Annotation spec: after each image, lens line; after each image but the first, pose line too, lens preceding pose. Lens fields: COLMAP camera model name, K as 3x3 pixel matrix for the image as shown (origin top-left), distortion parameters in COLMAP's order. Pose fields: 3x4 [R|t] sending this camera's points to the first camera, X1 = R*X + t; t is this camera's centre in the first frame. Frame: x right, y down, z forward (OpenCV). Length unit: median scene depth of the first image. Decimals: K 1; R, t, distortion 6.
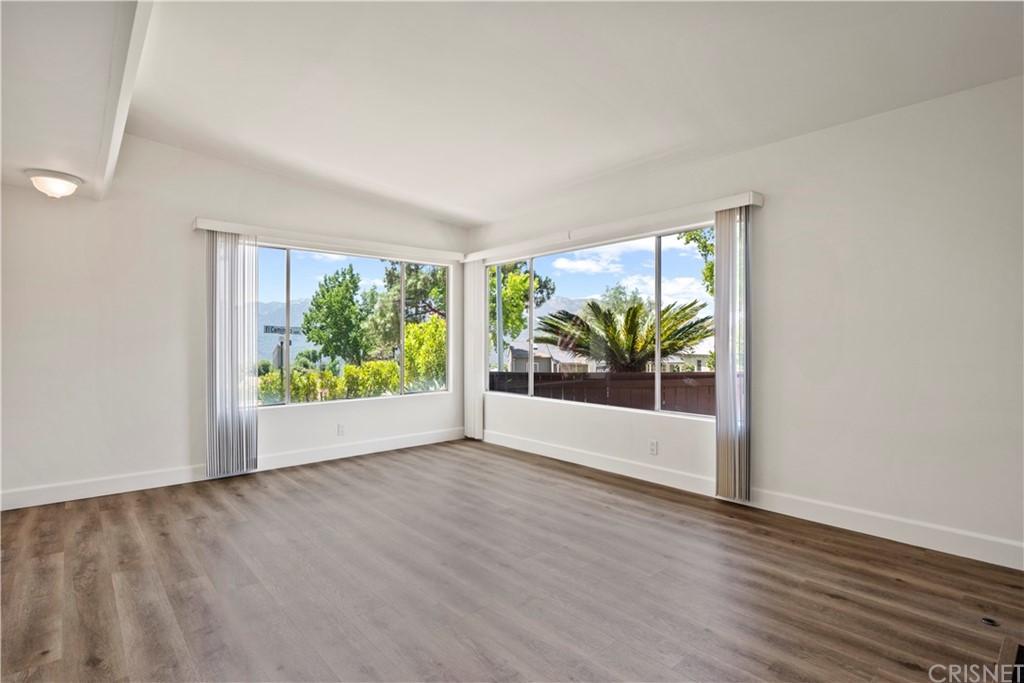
lens RADIAL K [[501.2, 0, 506.1], [0, 501.2, 340.8], [0, 0, 1]] dist [-0.005175, -0.006678]
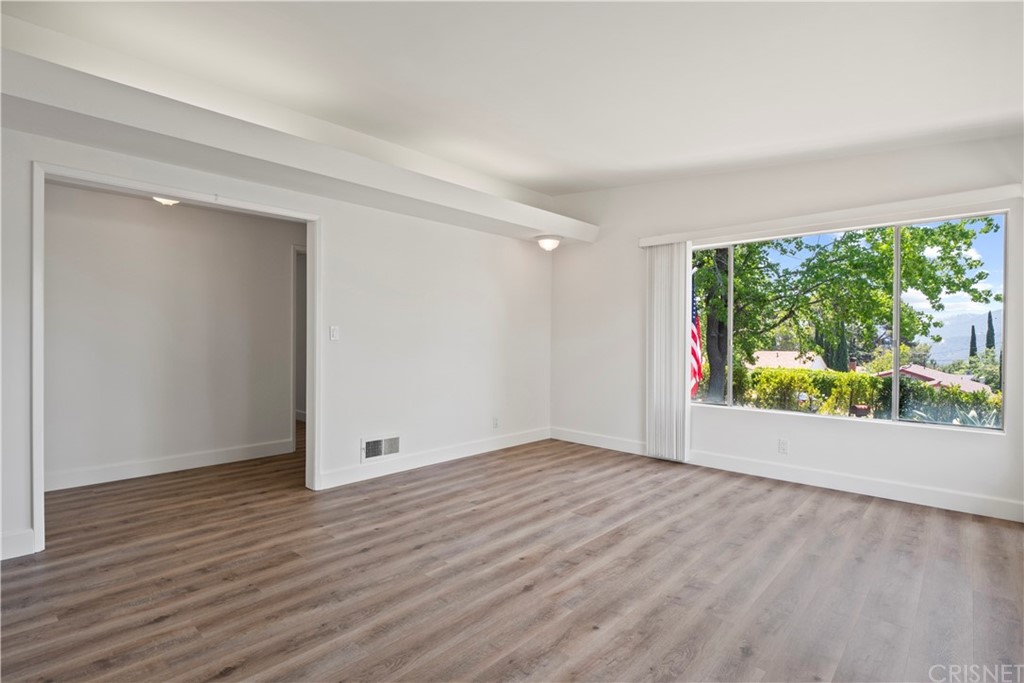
lens RADIAL K [[501.2, 0, 506.1], [0, 501.2, 340.8], [0, 0, 1]] dist [-0.005175, -0.006678]
pose [[0.094987, 0.006628, -0.995456, 0.689092], [-0.010165, 0.999932, 0.005688, -0.002012], [0.995427, 0.009579, 0.095048, 0.674560]]
